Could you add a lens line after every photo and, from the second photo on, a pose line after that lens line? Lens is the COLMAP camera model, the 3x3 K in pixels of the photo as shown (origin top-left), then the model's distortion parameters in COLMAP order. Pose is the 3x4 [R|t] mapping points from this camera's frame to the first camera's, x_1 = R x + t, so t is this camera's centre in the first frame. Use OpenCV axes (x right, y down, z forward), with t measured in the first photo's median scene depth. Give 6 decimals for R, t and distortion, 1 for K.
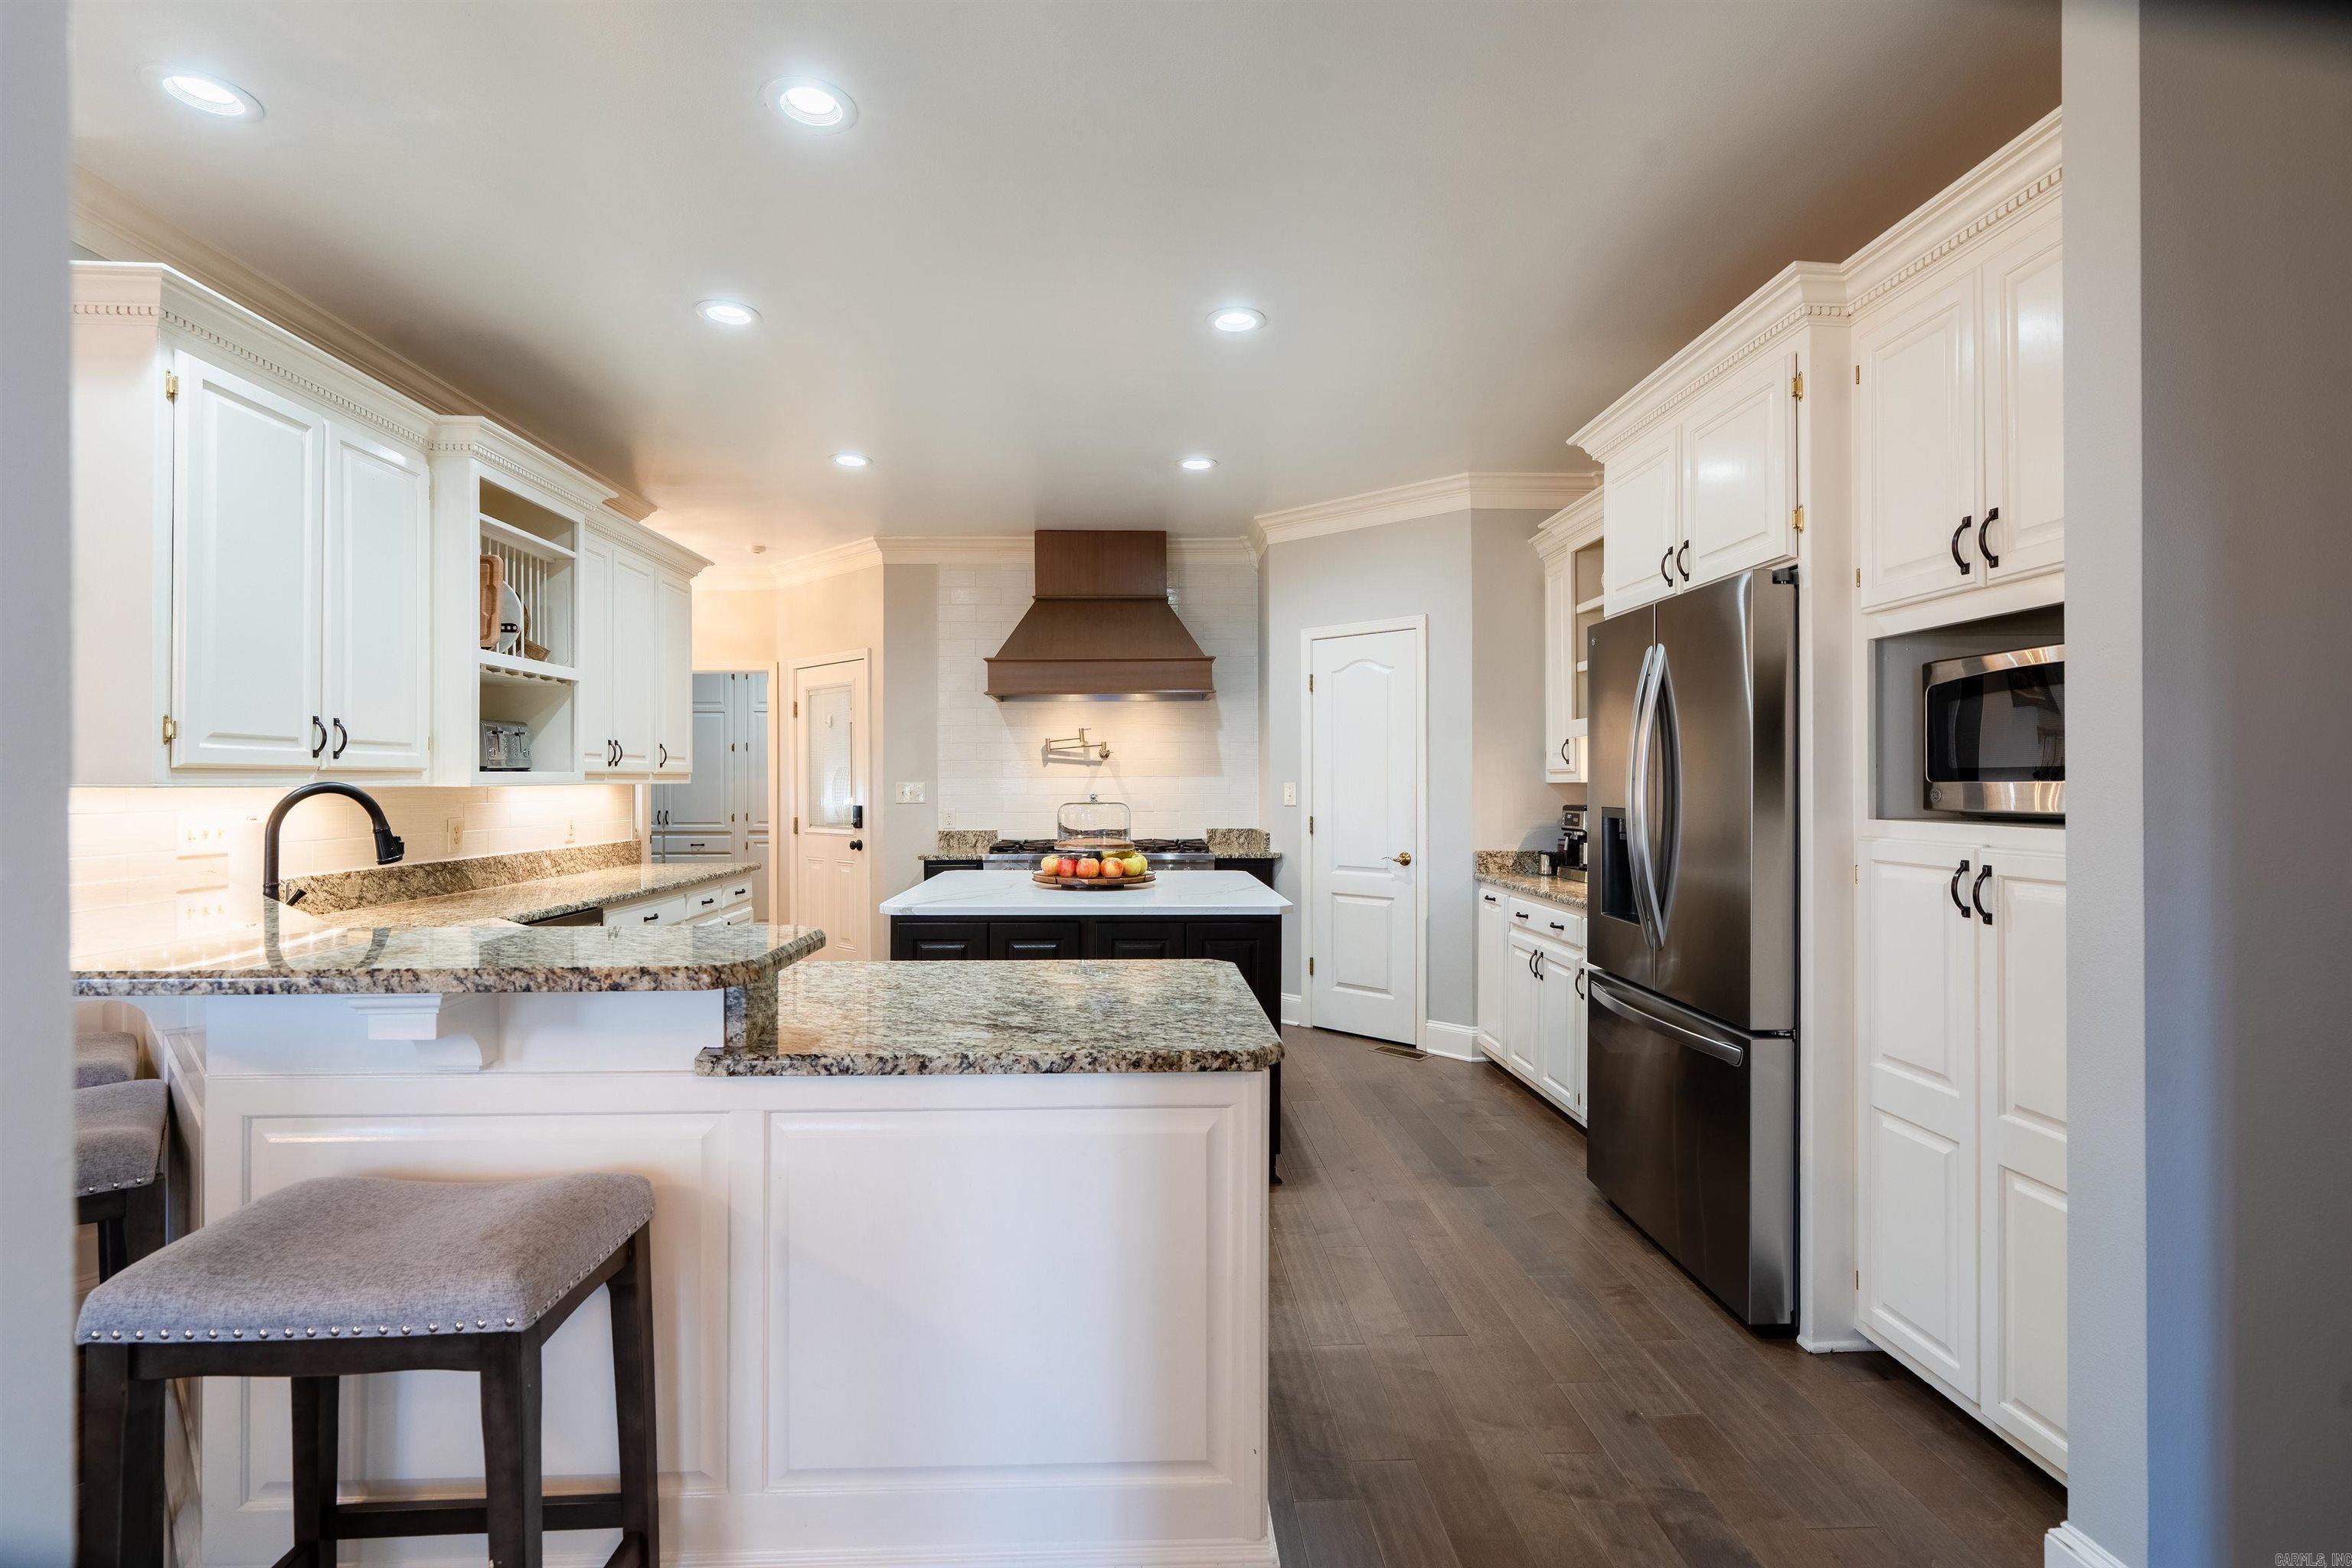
lens RADIAL K [[1053.9, 0, 1173.7], [0, 1053.9, 789.2], [0, 0, 1]] dist [-0.008979, 0.003826]
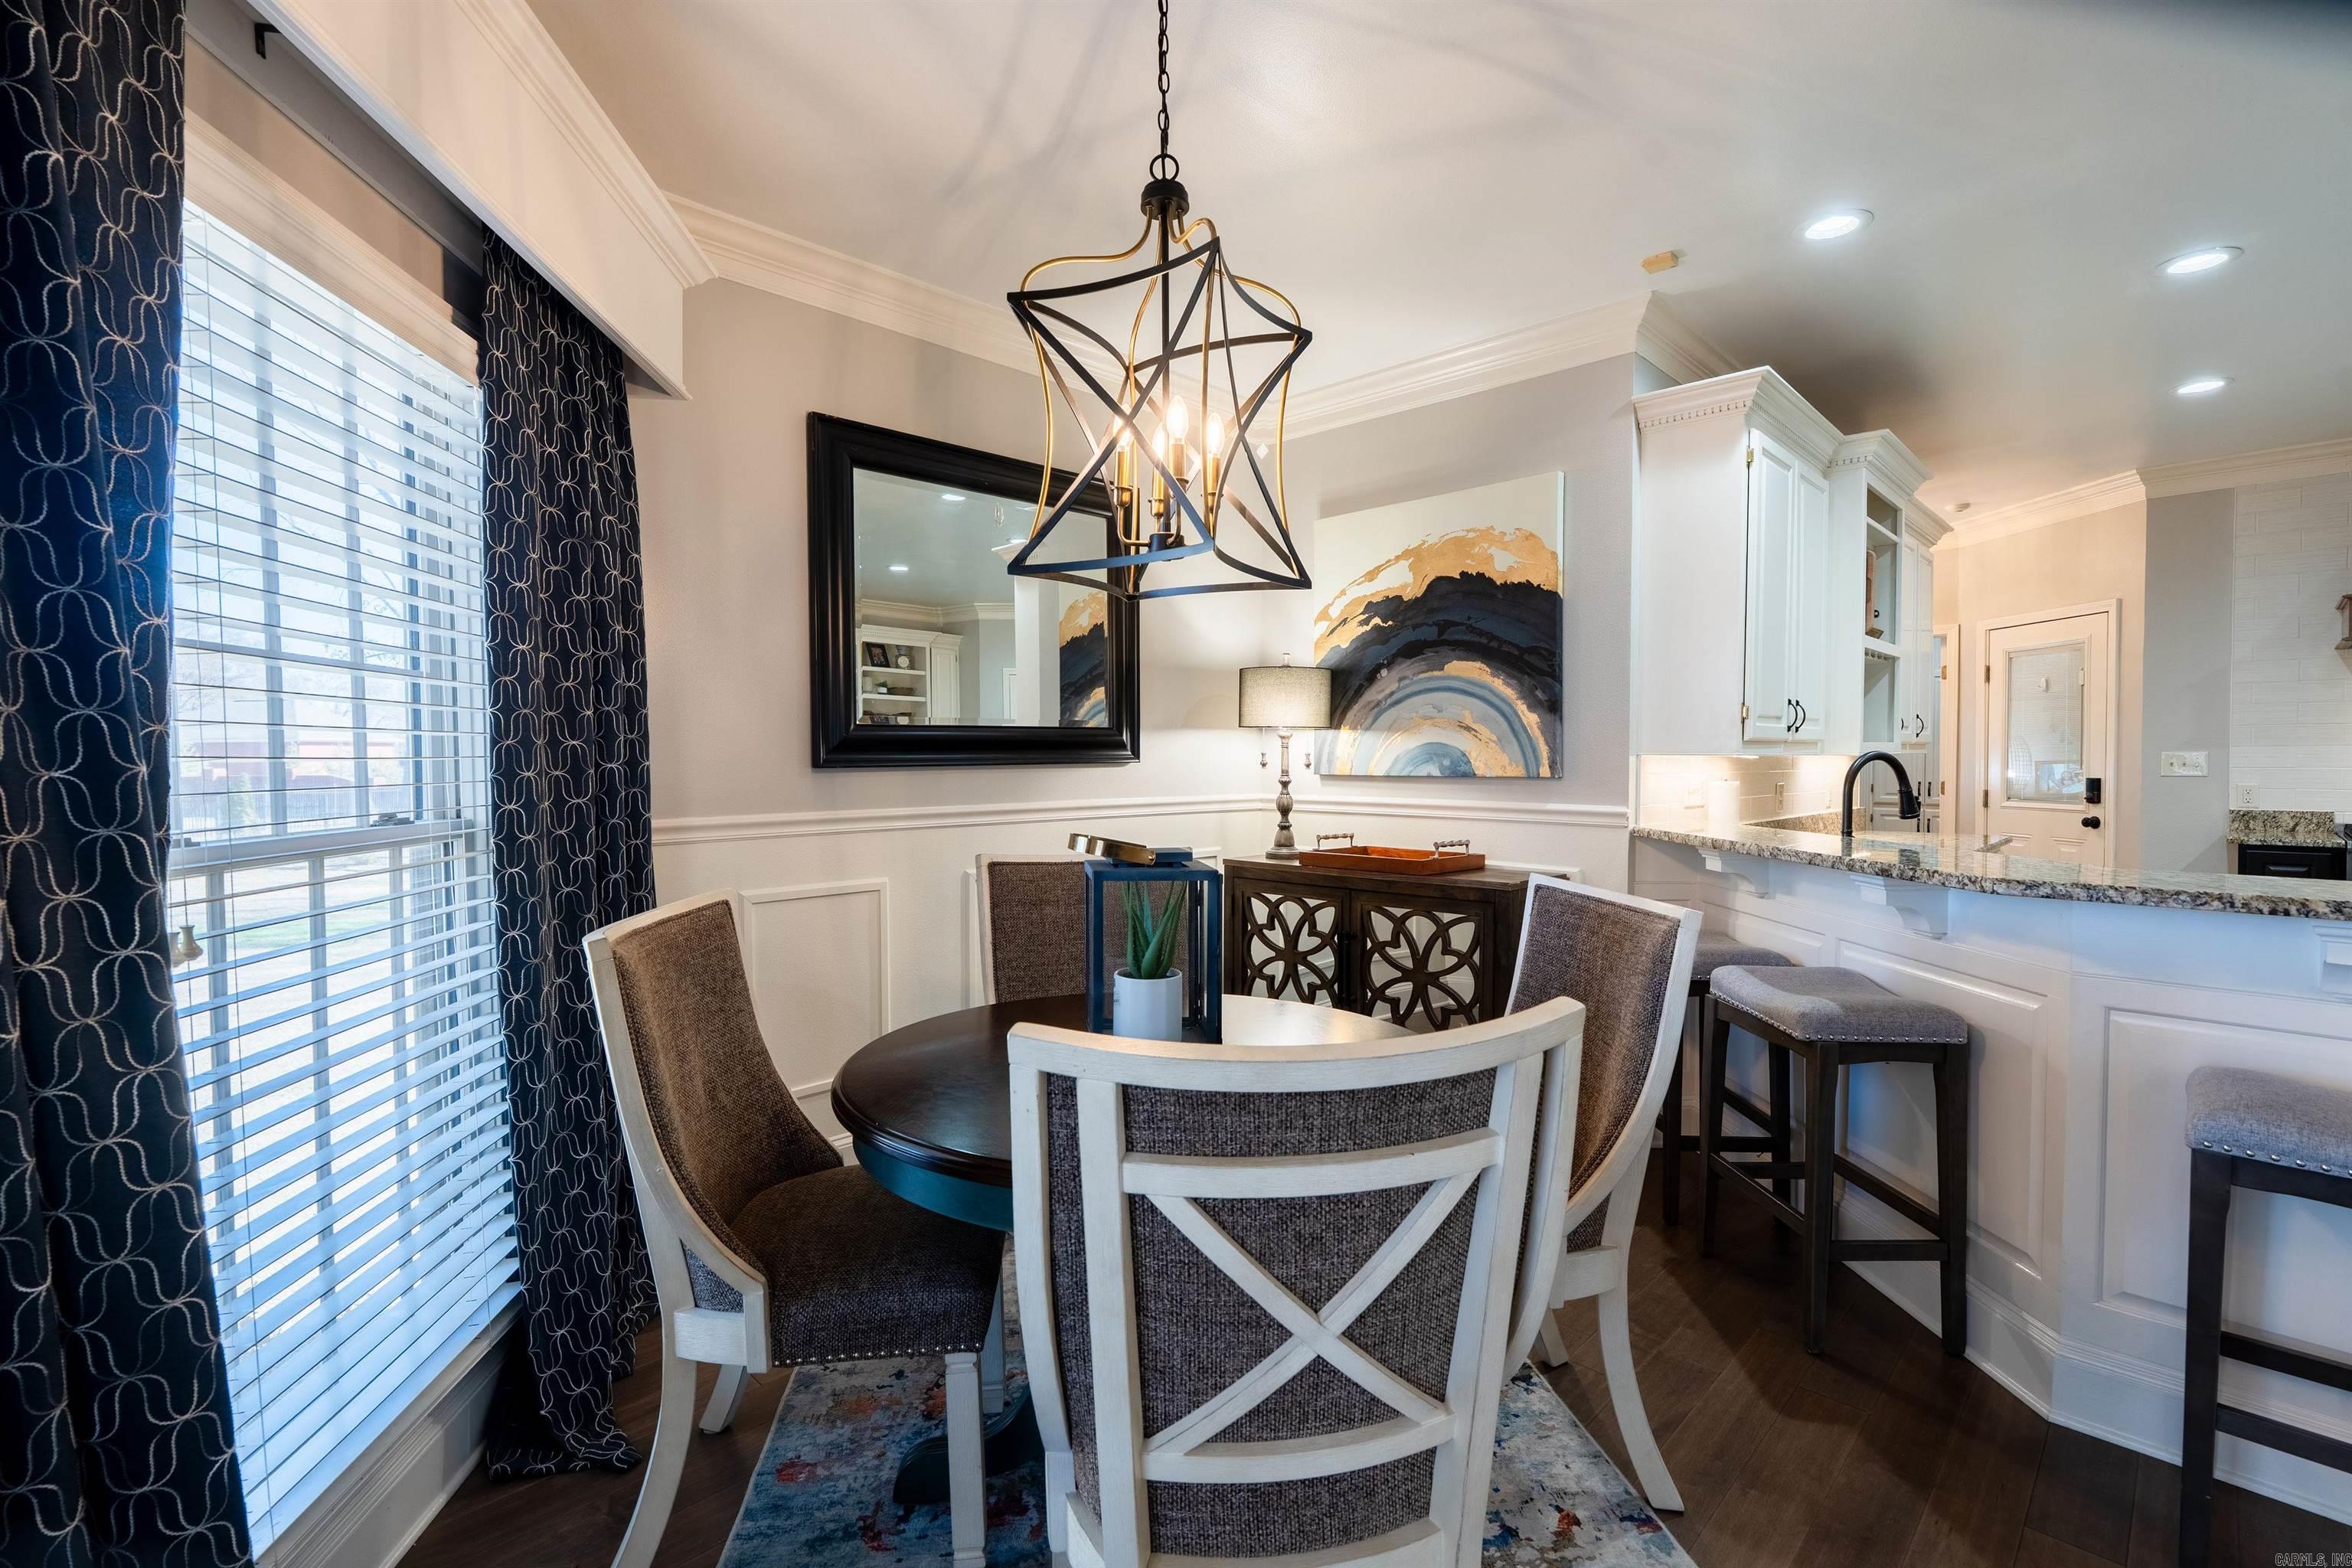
lens RADIAL K [[1053.9, 0, 1175.4], [0, 1053.9, 782.3], [0, 0, 1]] dist [-0.008979, 0.003826]
pose [[0.670815, 0.019577, -0.741367, -0.204220], [-0.003797, 0.999729, 0.022963, 0.002282], [0.741615, -0.012589, 0.670707, -0.210835]]
